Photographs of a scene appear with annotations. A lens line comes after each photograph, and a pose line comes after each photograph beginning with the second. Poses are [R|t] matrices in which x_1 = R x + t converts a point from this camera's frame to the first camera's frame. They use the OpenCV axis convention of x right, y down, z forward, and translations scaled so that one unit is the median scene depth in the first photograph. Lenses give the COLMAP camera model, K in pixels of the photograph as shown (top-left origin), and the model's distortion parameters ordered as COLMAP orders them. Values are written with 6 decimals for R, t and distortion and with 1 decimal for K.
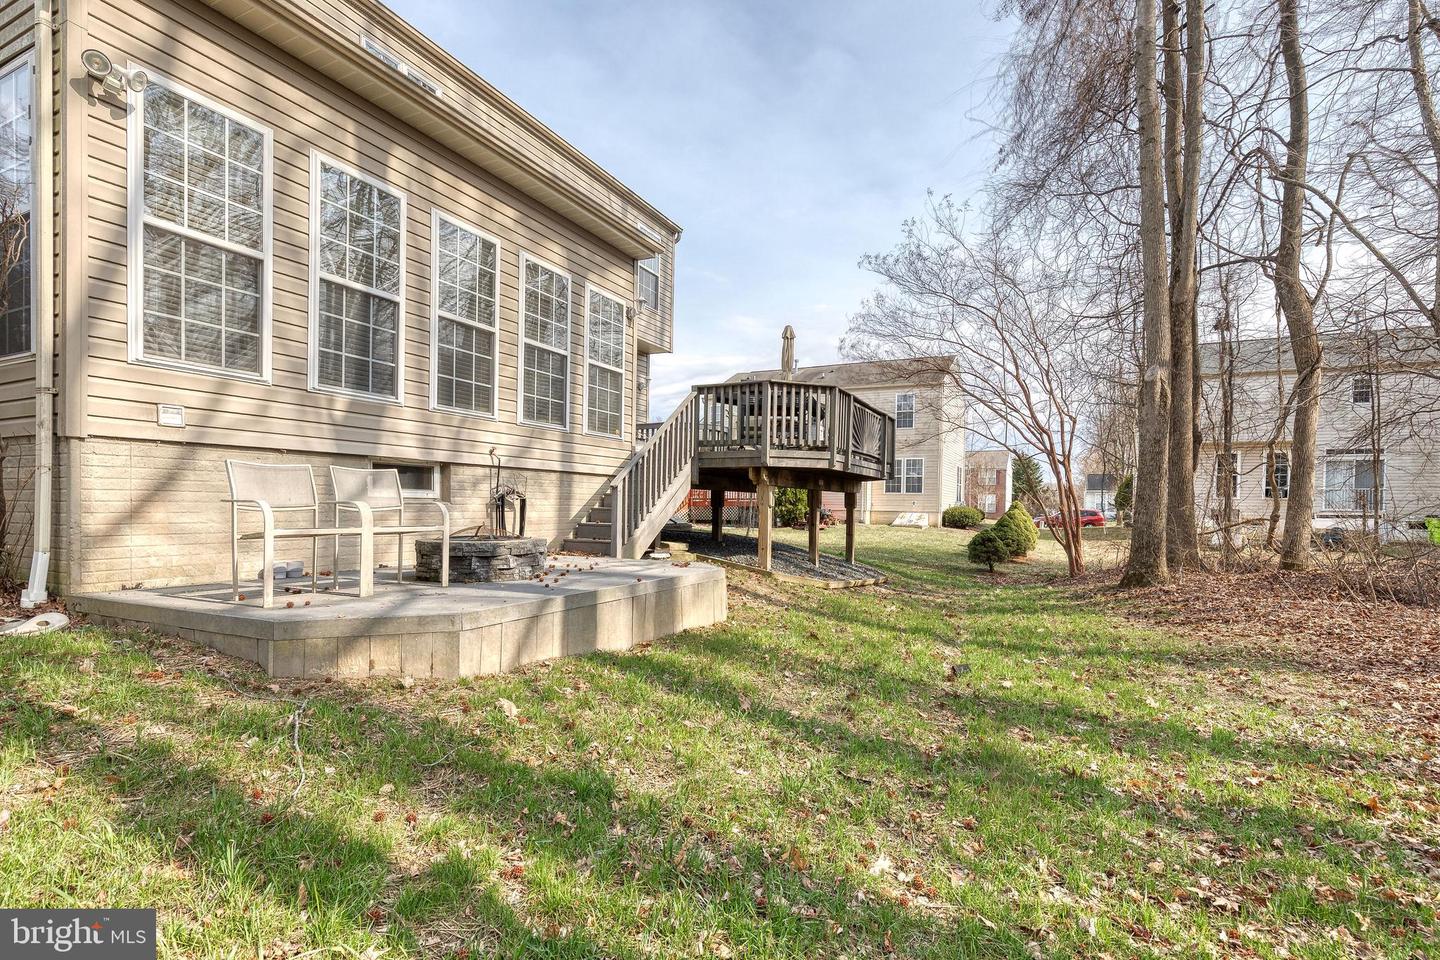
lens RADIAL K [[654.8, 0, 756.8], [0, 654.8, 513.6], [0, 0, 1]] dist [0.008264, -0.000902]
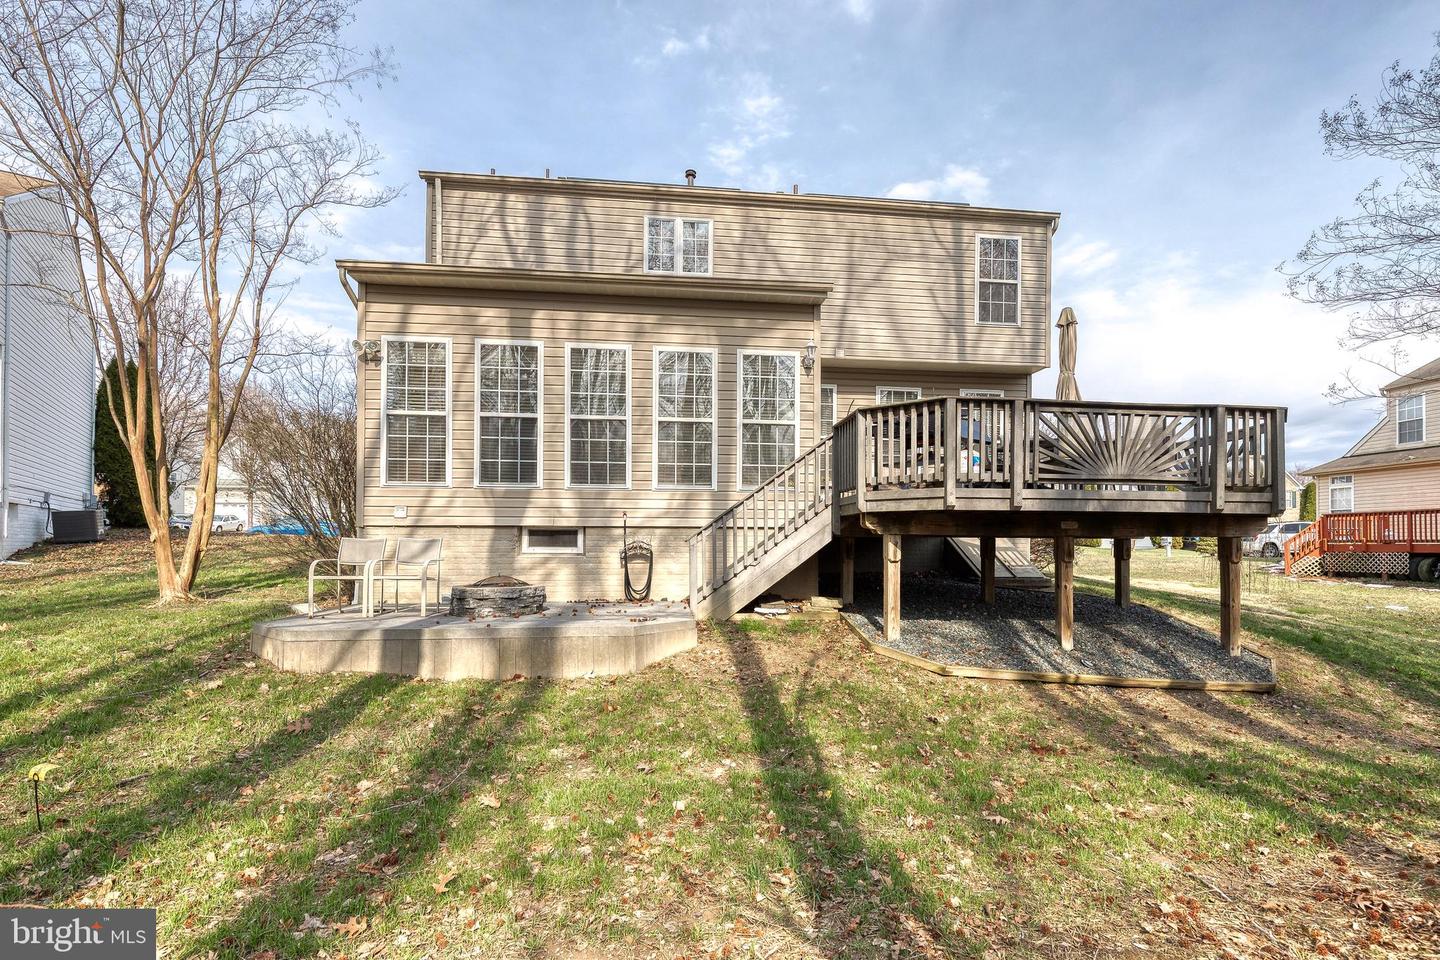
lens RADIAL K [[654.8, 0, 765.5], [0, 654.8, 529.9], [0, 0, 1]] dist [0.008264, -0.000902]
pose [[0.532226, -0.022250, -0.846310, 0.922791], [-0.007385, 0.999495, -0.030922, -0.035163], [0.846570, 0.022708, 0.531793, 0.658646]]
